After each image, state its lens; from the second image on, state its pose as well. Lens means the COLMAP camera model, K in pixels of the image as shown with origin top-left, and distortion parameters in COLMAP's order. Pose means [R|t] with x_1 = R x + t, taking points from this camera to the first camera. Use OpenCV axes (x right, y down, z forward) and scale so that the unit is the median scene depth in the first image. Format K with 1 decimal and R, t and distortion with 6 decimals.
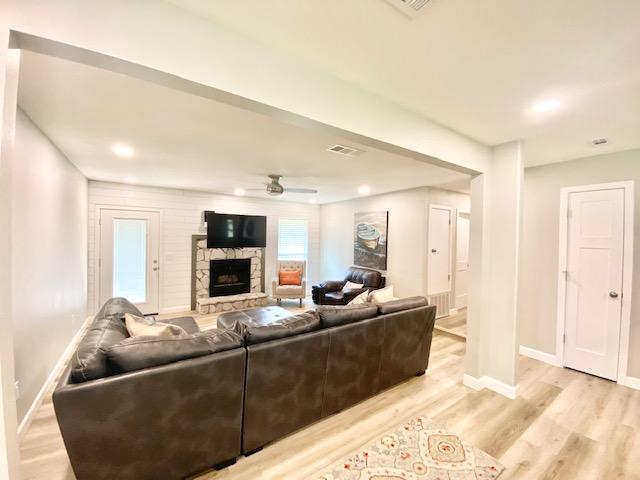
lens RADIAL K [[258.8, 0, 318.9], [0, 258.8, 239.0], [0, 0, 1]] dist [0.029083, -0.024553]
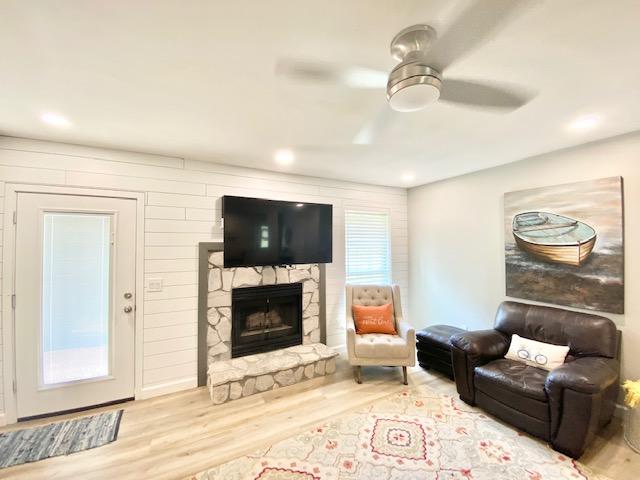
lens RADIAL K [[258.8, 0, 318.9], [0, 258.8, 239.0], [0, 0, 1]] dist [0.029083, -0.024553]
pose [[0.993173, -0.024824, -0.113981, -0.174600], [0.020258, 0.998952, -0.041045, 0.003516], [0.114880, 0.038456, 0.992635, 0.477868]]
